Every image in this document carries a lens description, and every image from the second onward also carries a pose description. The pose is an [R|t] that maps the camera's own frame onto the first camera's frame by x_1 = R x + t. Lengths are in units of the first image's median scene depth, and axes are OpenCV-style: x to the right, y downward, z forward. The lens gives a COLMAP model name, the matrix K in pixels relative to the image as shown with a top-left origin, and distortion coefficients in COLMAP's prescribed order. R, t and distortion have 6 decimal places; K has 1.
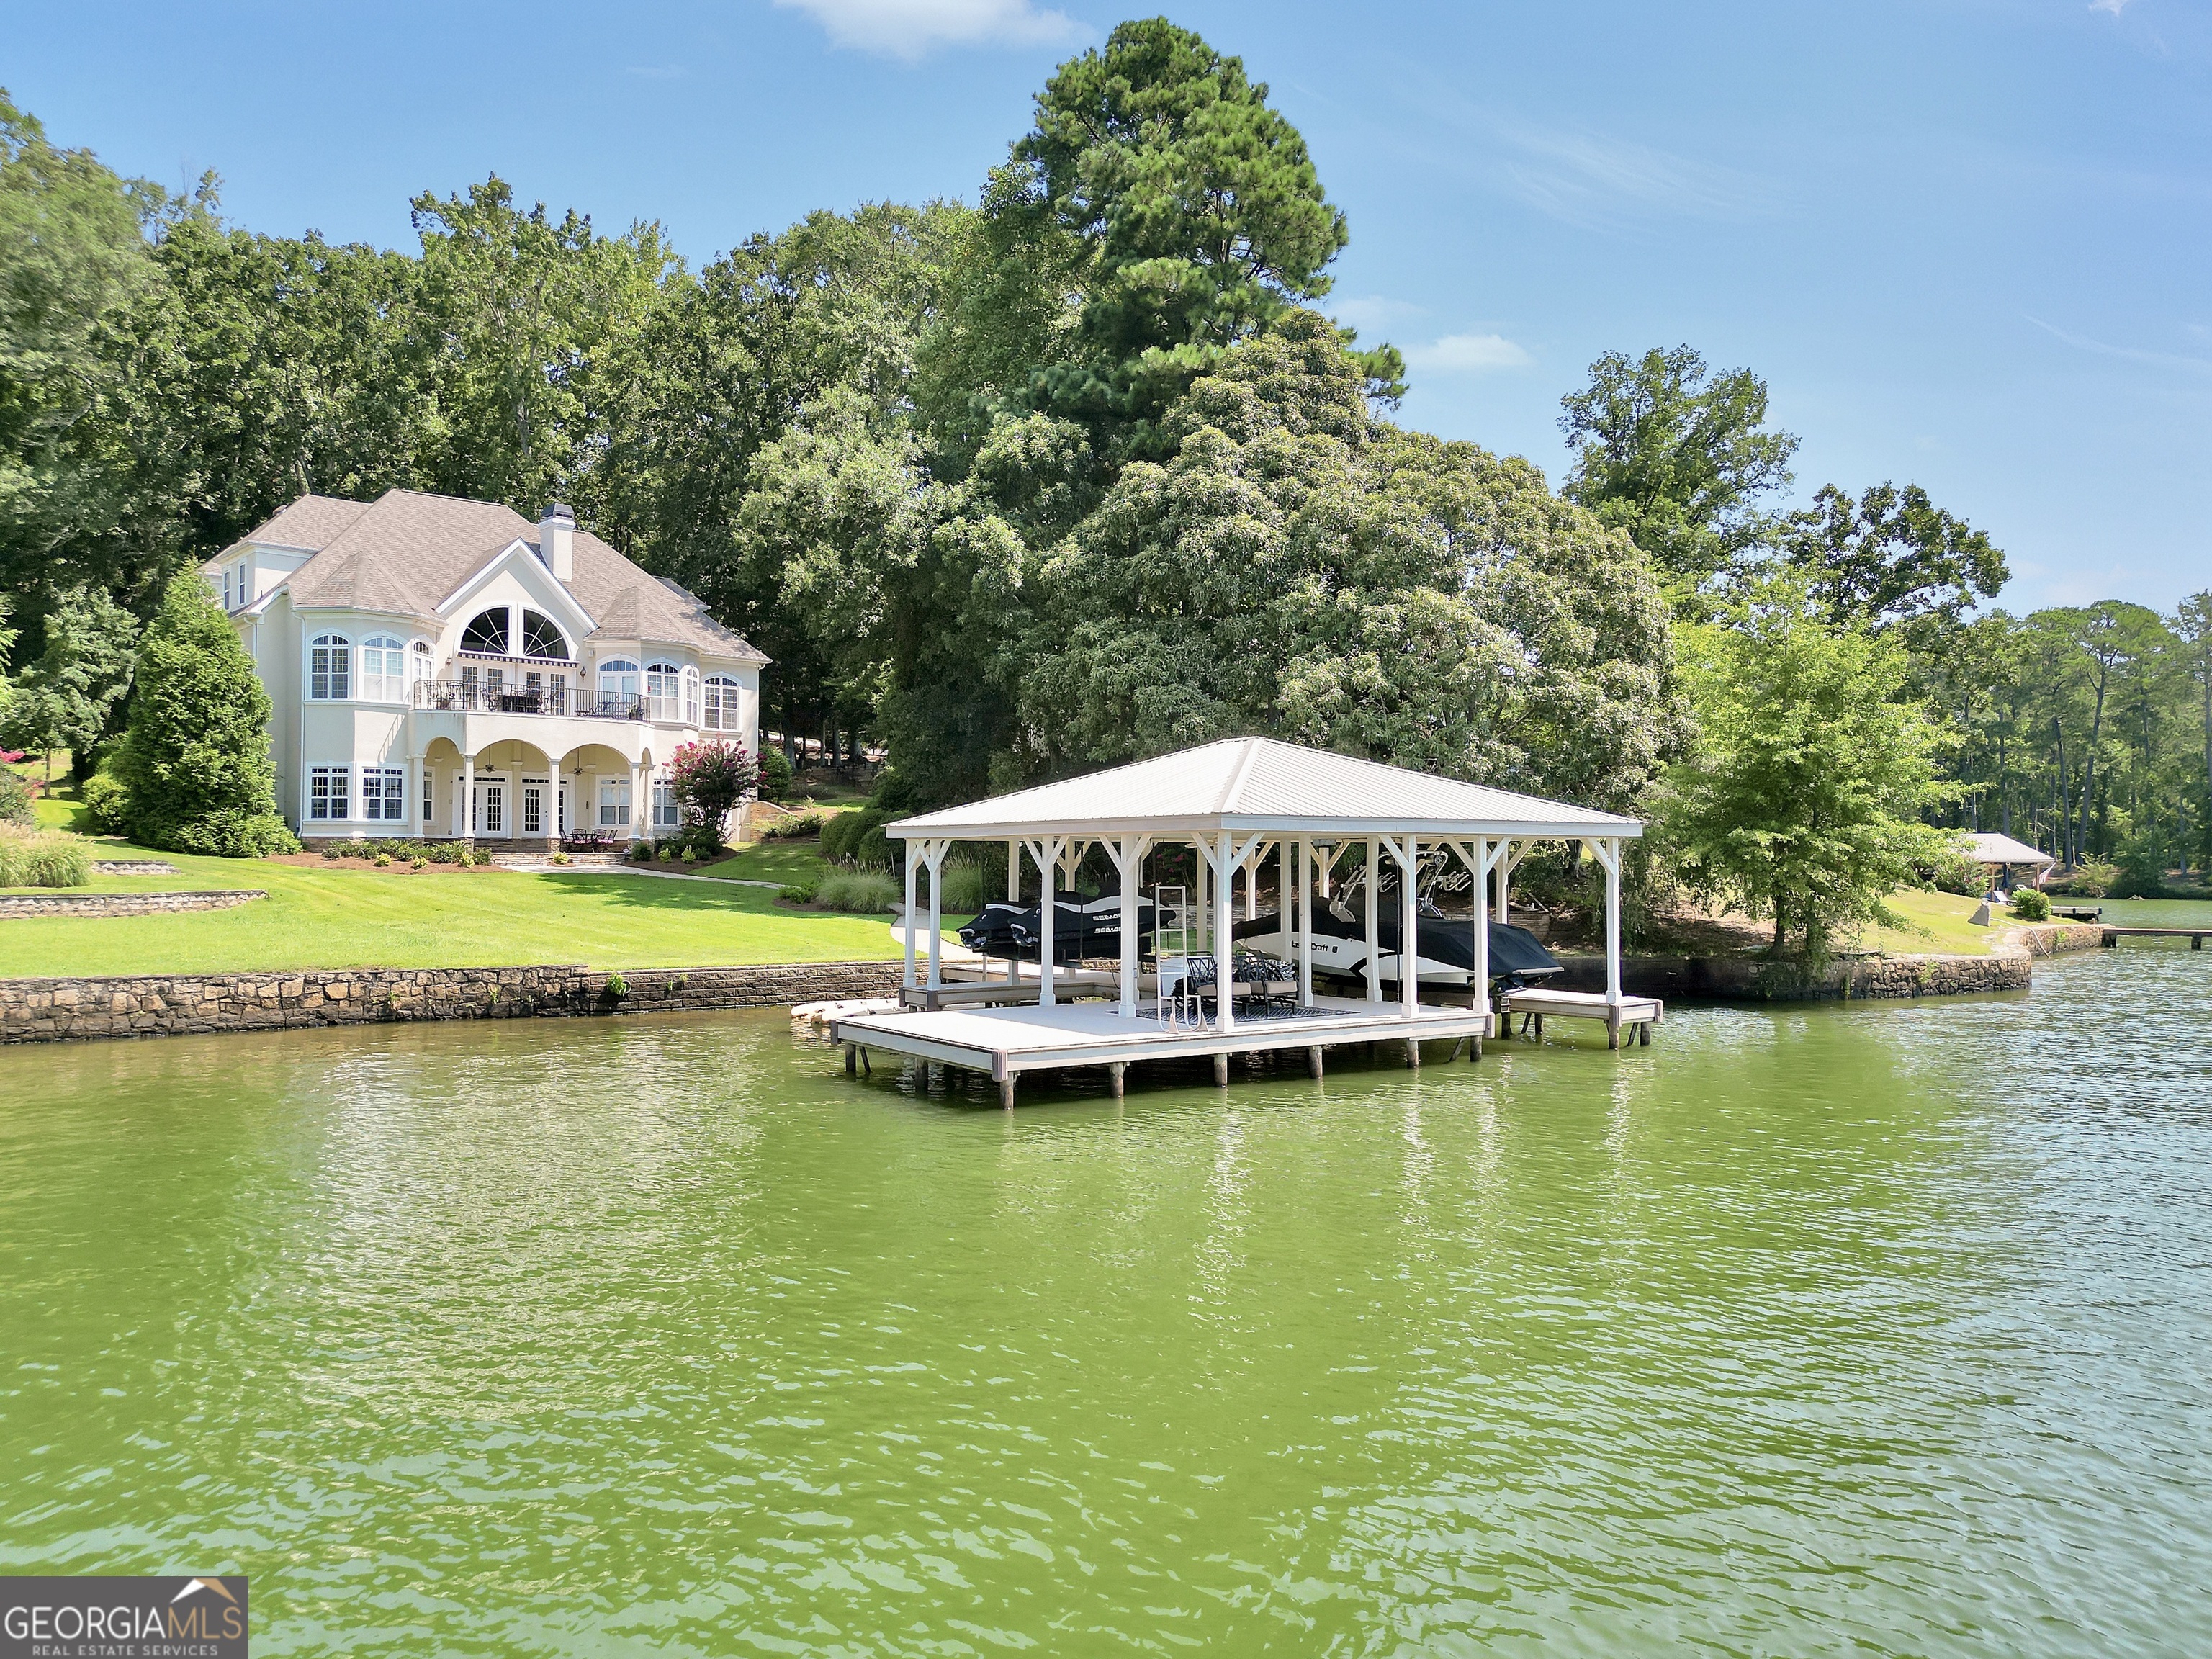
lens RADIAL K [[1518.9, 0, 1084.2], [0, 1518.9, 823.2], [0, 0, 1]] dist [0.084996, -0.067344]
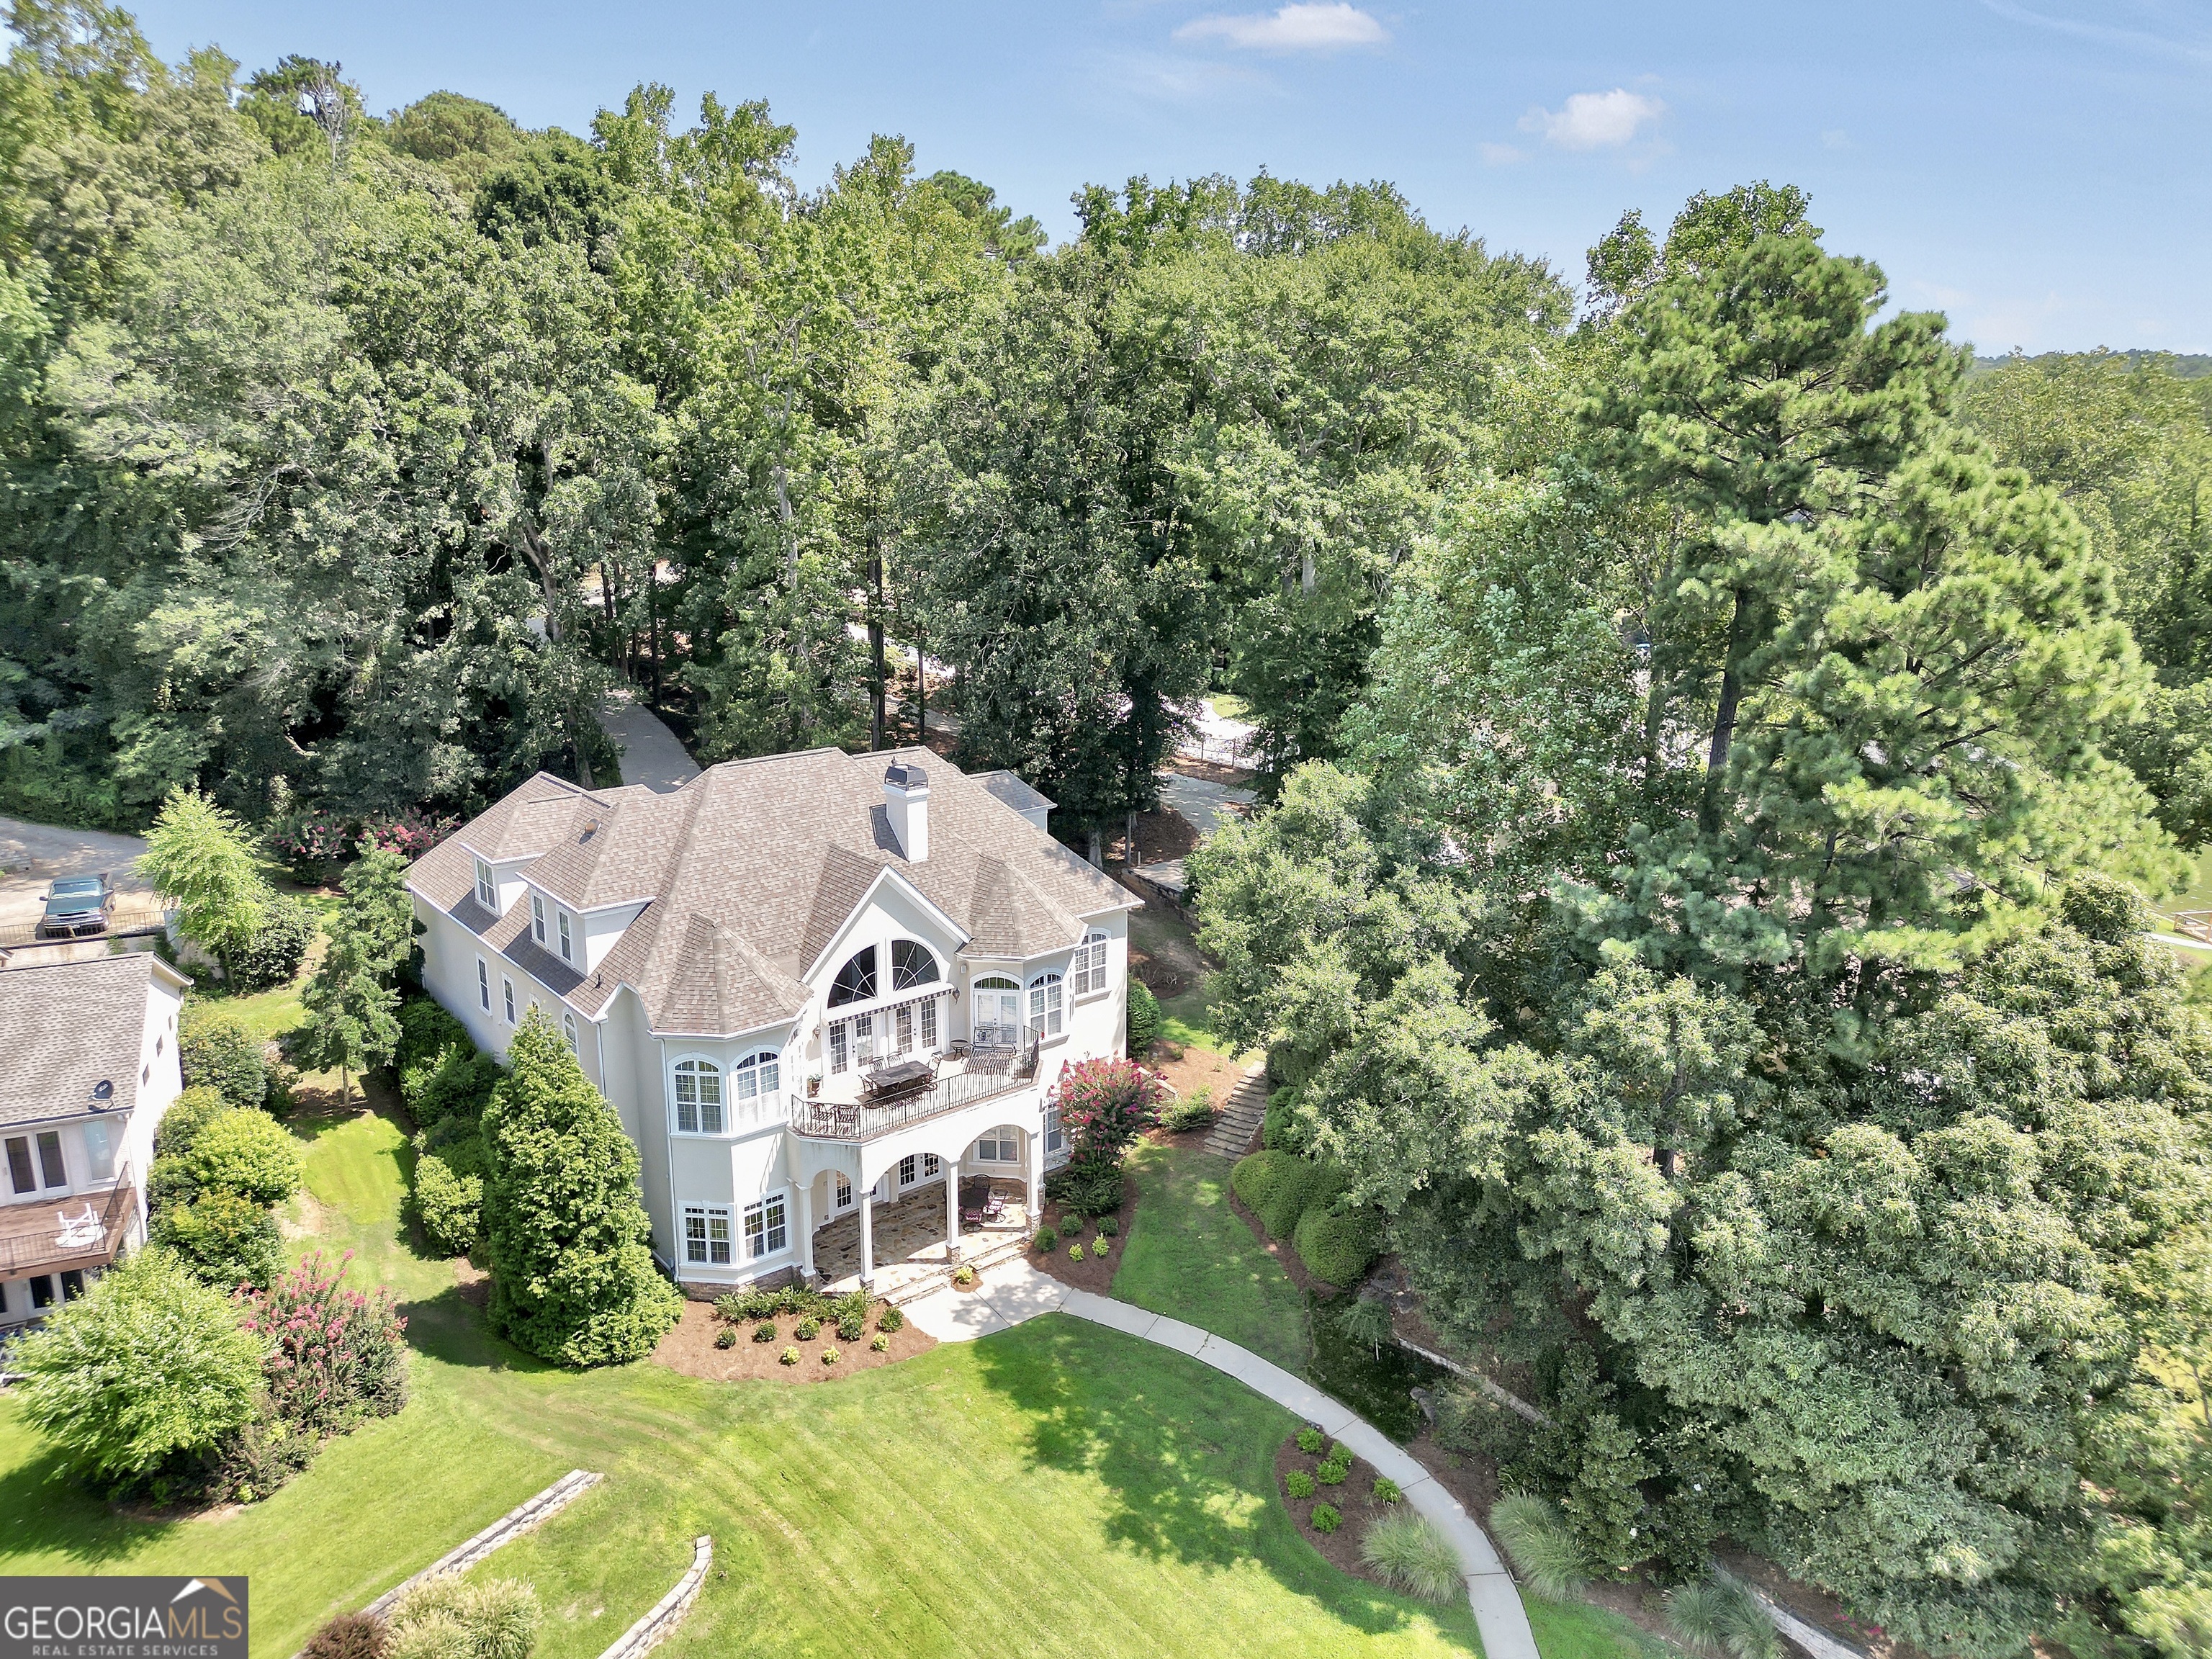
lens RADIAL K [[1540.5, 0, 1106.0], [0, 1540.5, 829.5], [0, 0, 1]] dist [0.080791, -0.076915]
pose [[0.998987, 0.013486, -0.042930, -0.237733], [-0.001320, 0.962406, 0.271613, -0.462695], [0.044979, -0.271281, 0.961449, 0.253338]]
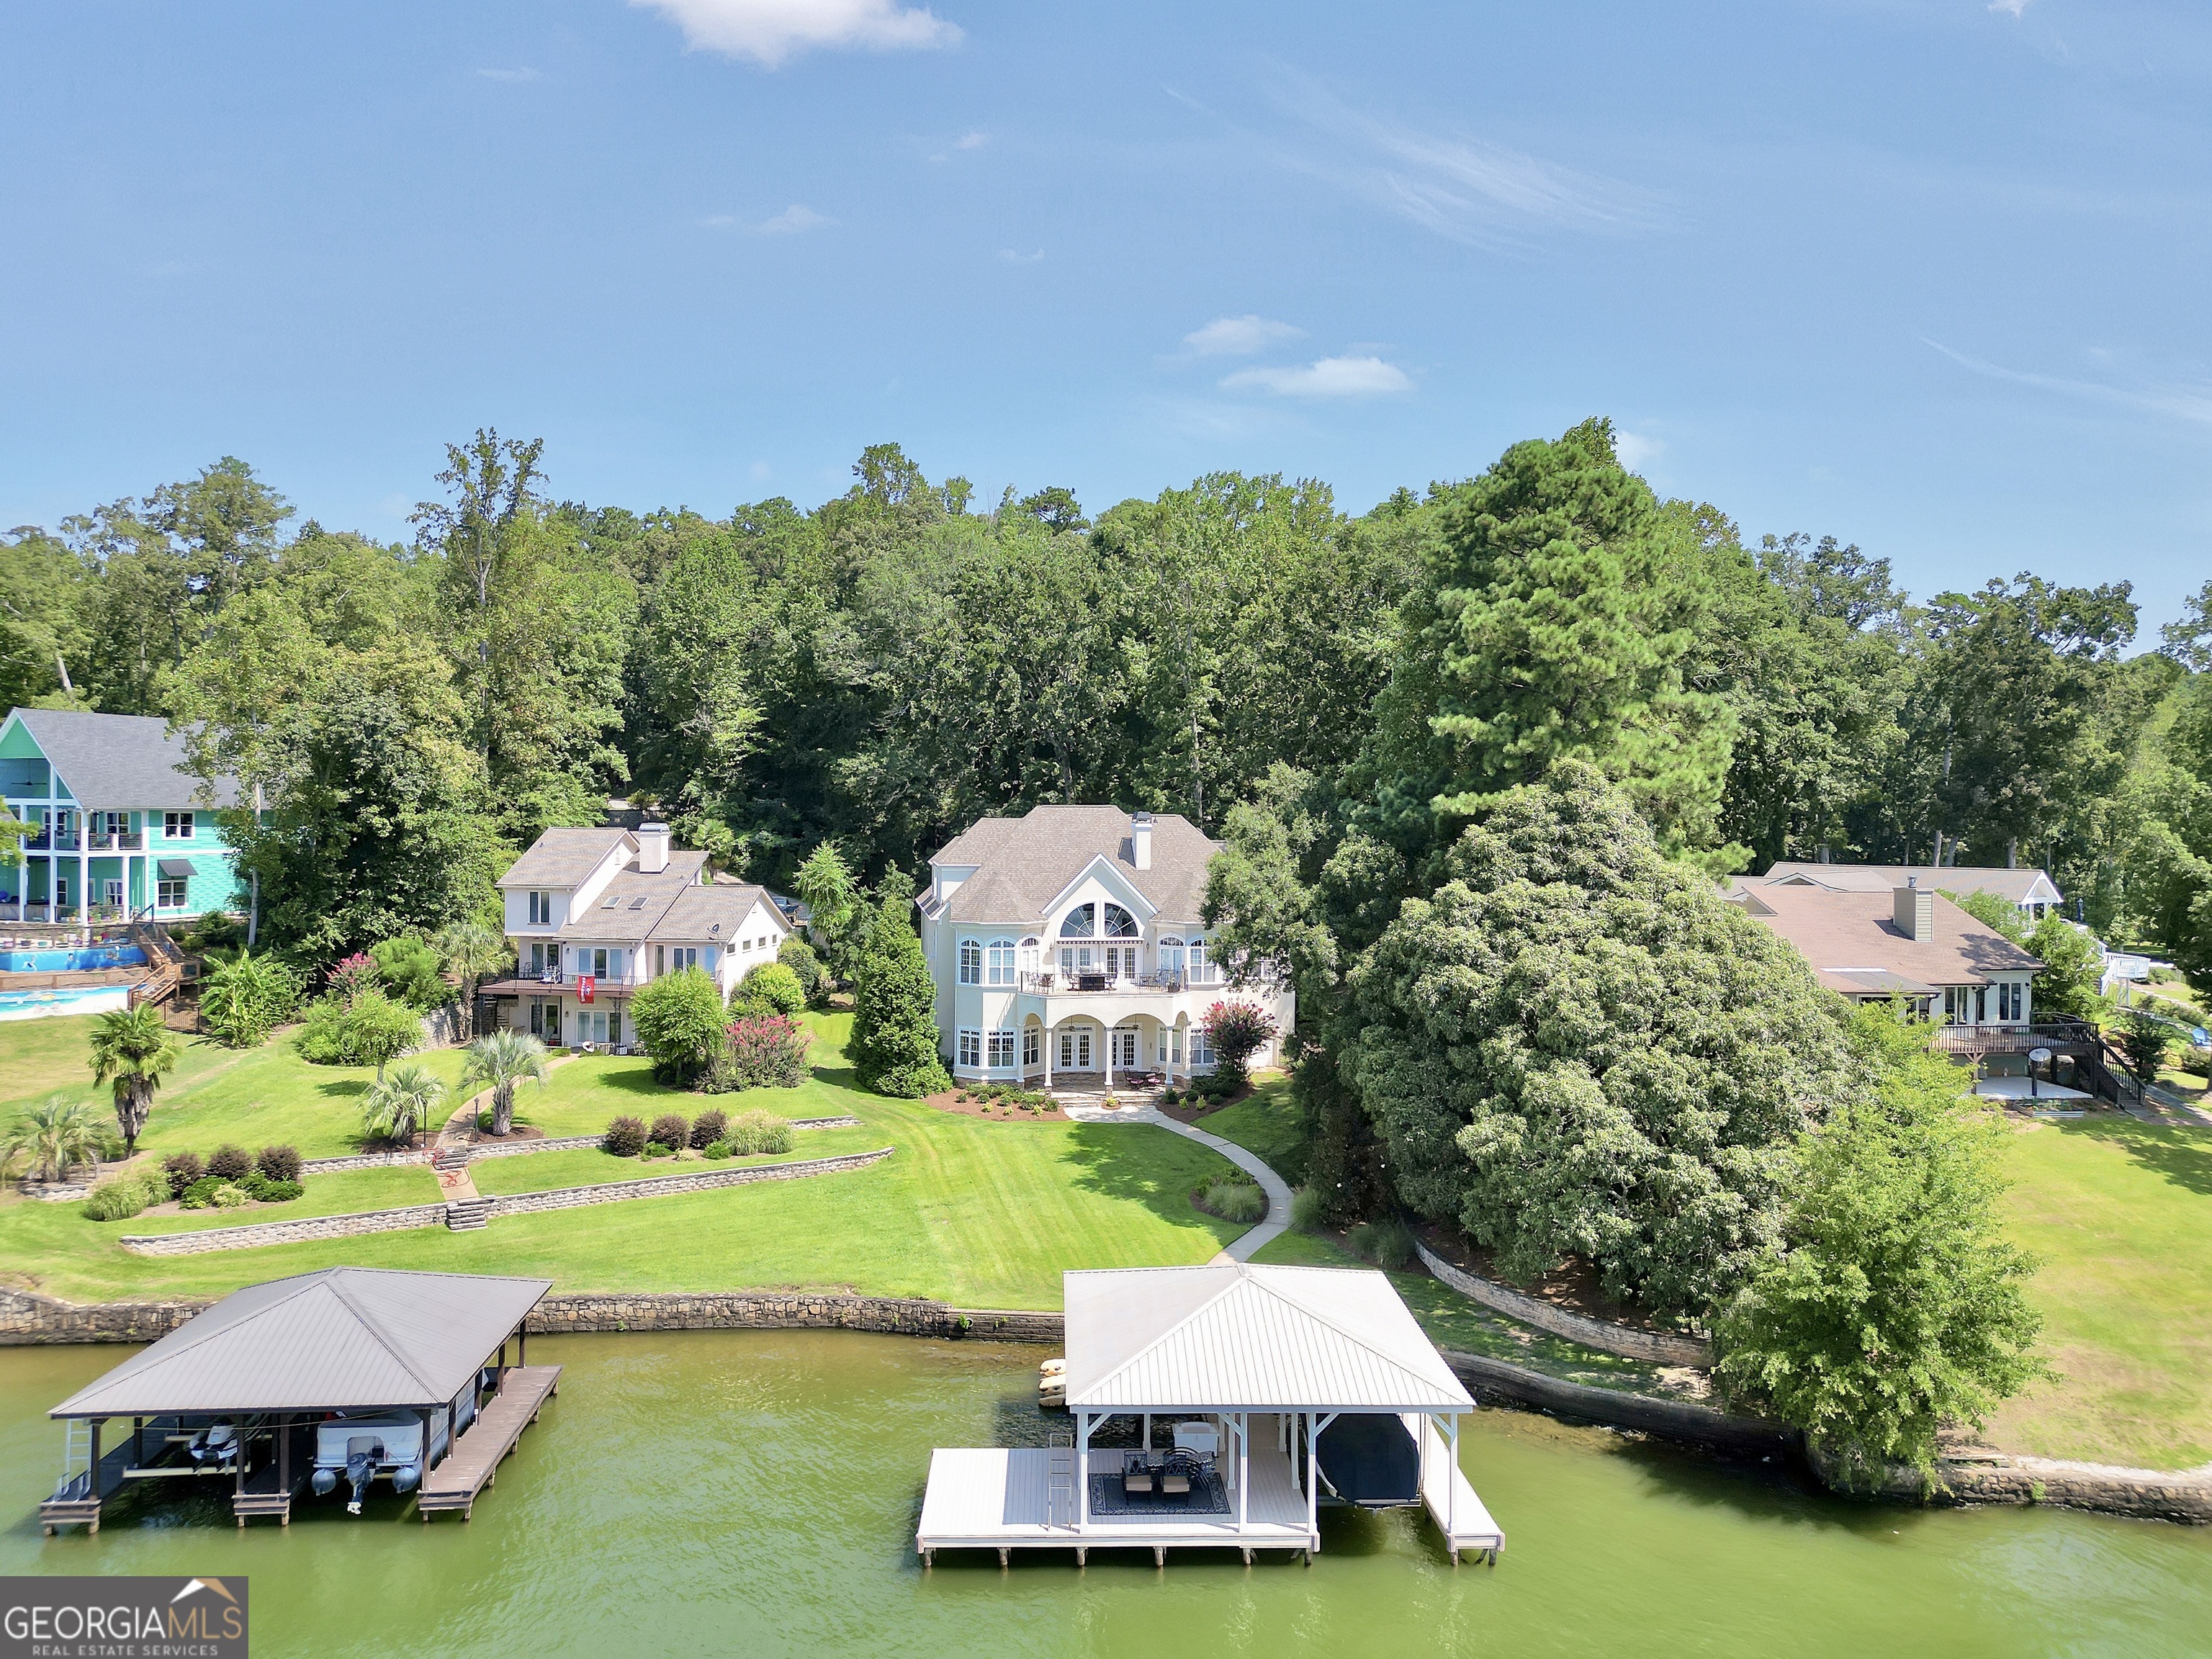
lens RADIAL K [[1517.1, 0, 1134.7], [0, 1517.1, 831.3], [0, 0, 1]] dist [0.110659, -0.108863]
pose [[0.852185, 0.012820, -0.523083, 0.397446], [0.001767, 0.999624, 0.027379, -0.263975], [0.523237, -0.024256, 0.851842, -0.143974]]
